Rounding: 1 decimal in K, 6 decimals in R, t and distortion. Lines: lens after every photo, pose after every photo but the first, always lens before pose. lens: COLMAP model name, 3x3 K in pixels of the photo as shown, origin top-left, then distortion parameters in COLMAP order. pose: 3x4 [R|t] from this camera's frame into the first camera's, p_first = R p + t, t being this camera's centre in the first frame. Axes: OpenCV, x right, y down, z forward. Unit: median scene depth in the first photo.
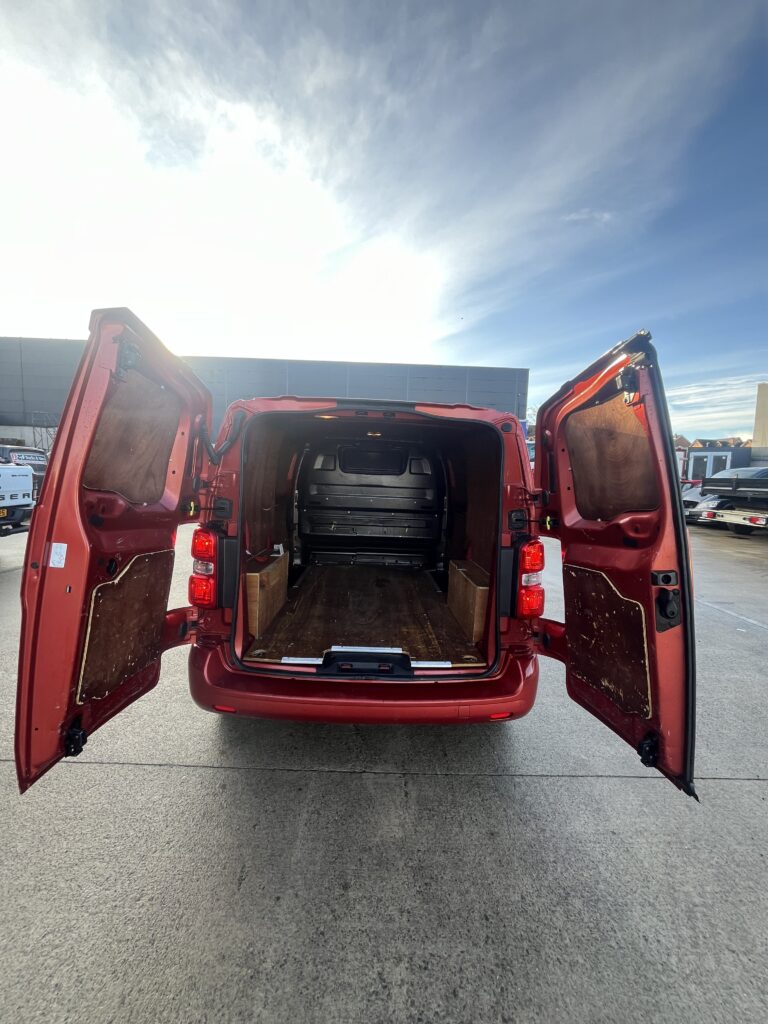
lens RADIAL K [[411.0, 0, 386.4], [0, 411.0, 508.8], [0, 0, 1]] dist [-0.002755, -0.000007]
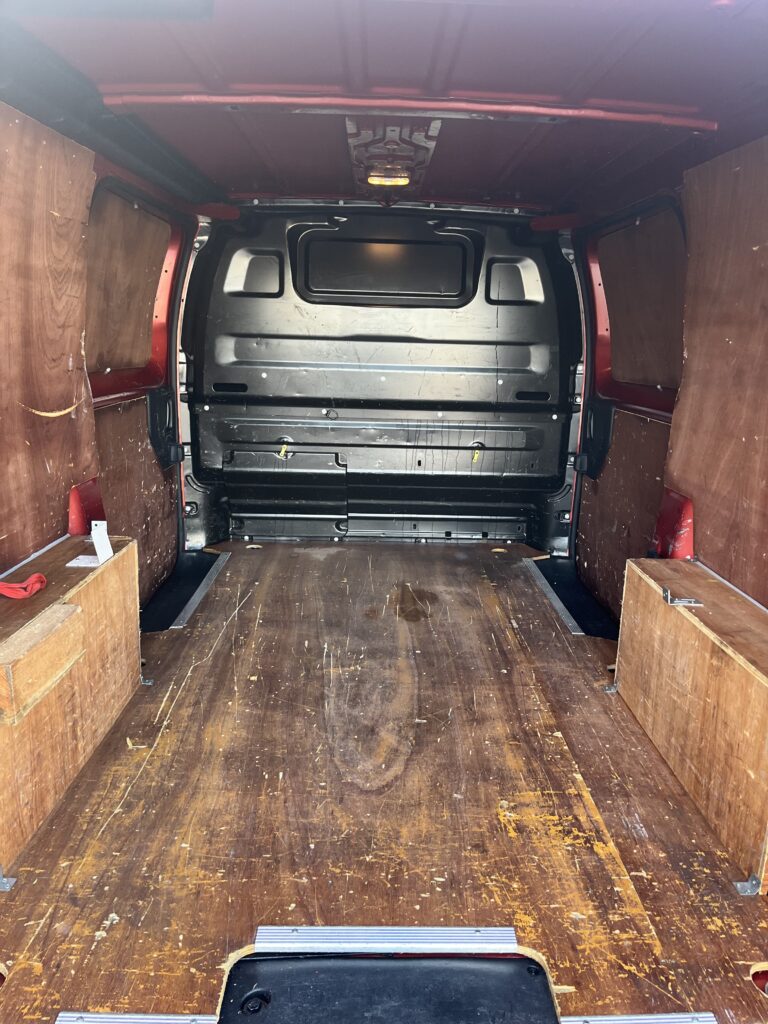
lens RADIAL K [[767.1, 0, 385.8], [0, 767.1, 521.5], [0, 0, 1]] dist [0.045903, -0.002197]
pose [[0.999613, -0.010036, -0.025936, -0.017760], [0.014174, 0.986249, 0.164659, -0.007256], [0.023926, -0.164963, 0.986010, 0.296757]]
